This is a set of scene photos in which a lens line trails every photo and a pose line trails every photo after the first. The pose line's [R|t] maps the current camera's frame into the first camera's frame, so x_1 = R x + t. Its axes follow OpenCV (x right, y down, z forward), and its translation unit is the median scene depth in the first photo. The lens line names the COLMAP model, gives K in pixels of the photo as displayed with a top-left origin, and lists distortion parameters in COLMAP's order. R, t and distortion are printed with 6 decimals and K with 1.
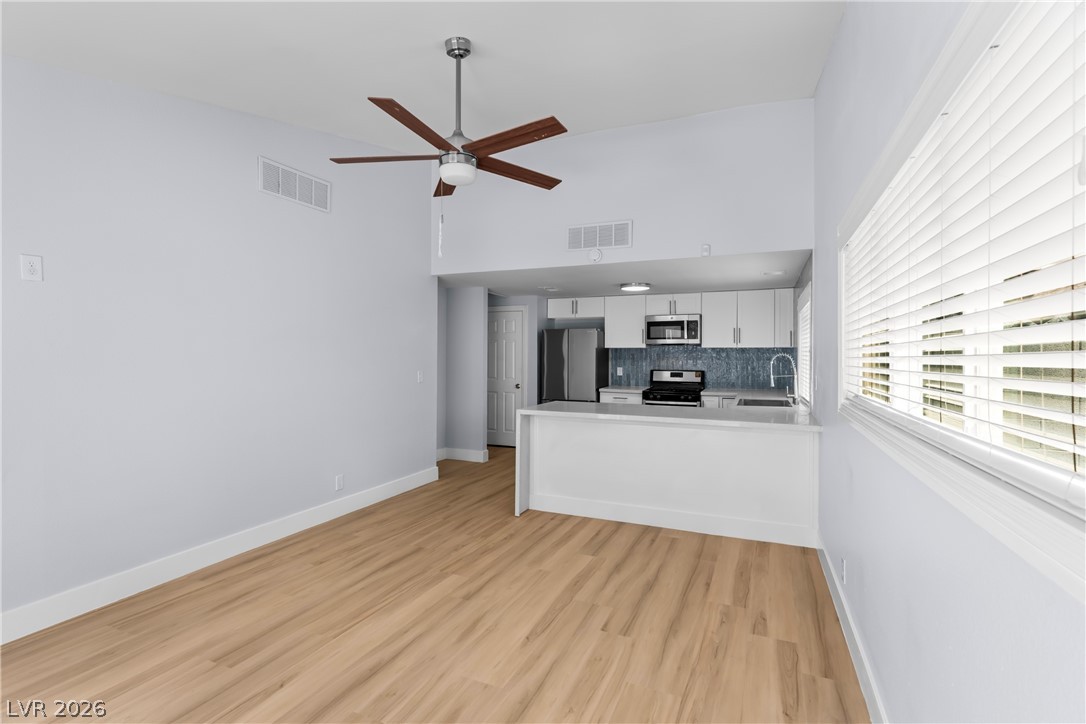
lens RADIAL K [[512.7, 0, 544.3], [0, 512.7, 359.8], [0, 0, 1]] dist [0.001017, 0.001123]
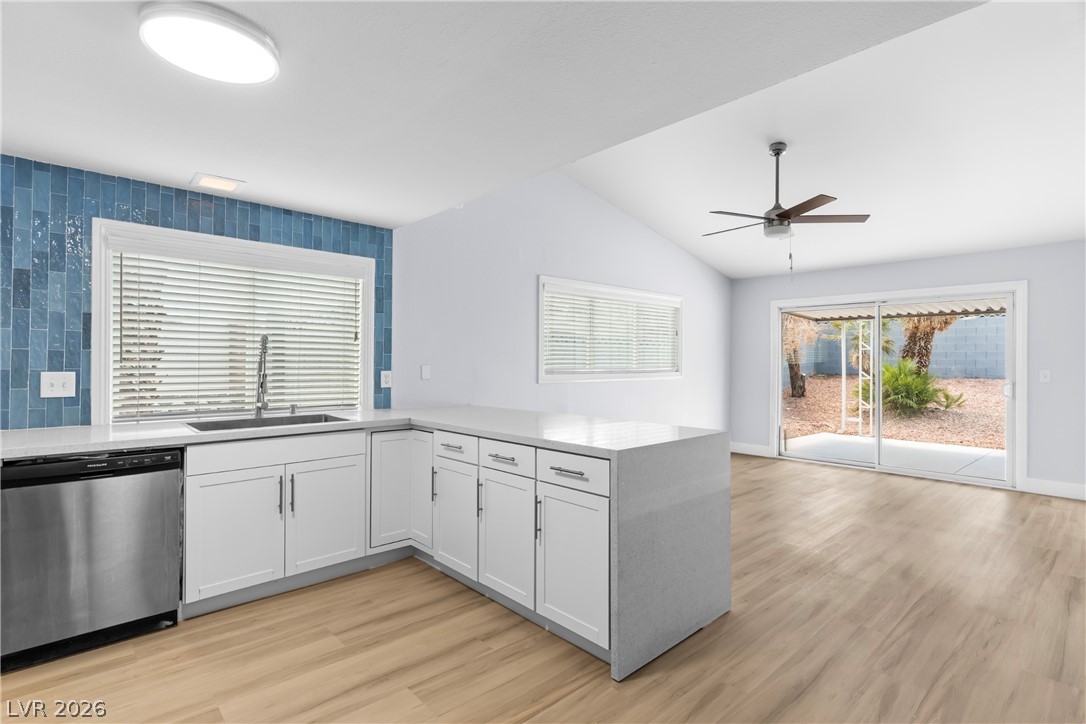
lens RADIAL K [[525.4, 0, 544.9], [0, 525.4, 359.0], [0, 0, 1]] dist [-0.000145, 0.000014]
pose [[-0.914109, -0.007259, 0.405404, -0.069089], [-0.005787, 0.999971, 0.004856, 0.006725], [-0.405428, 0.002093, -0.914125, 1.085959]]
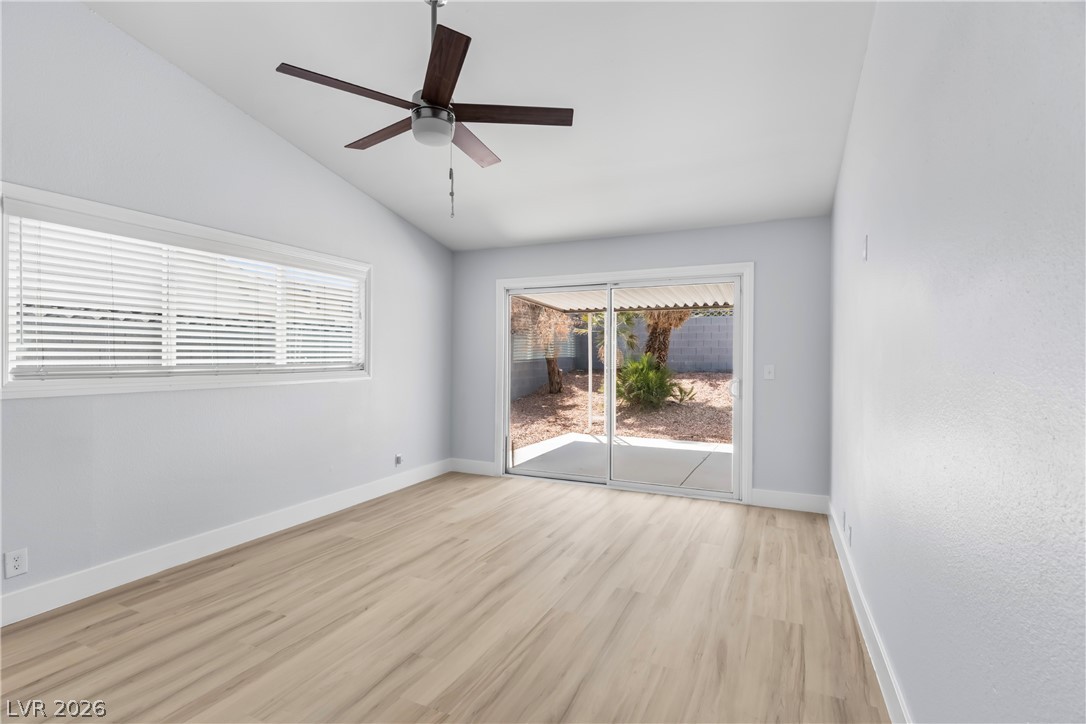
lens RADIAL K [[512.7, 0, 544.3], [0, 512.7, 359.8], [0, 0, 1]] dist [0.001017, 0.001123]
pose [[-0.999521, -0.008631, 0.029704, -0.156538], [-0.008285, 0.999897, 0.011755, 0.010099], [-0.029802, 0.011504, -0.999490, 0.756435]]
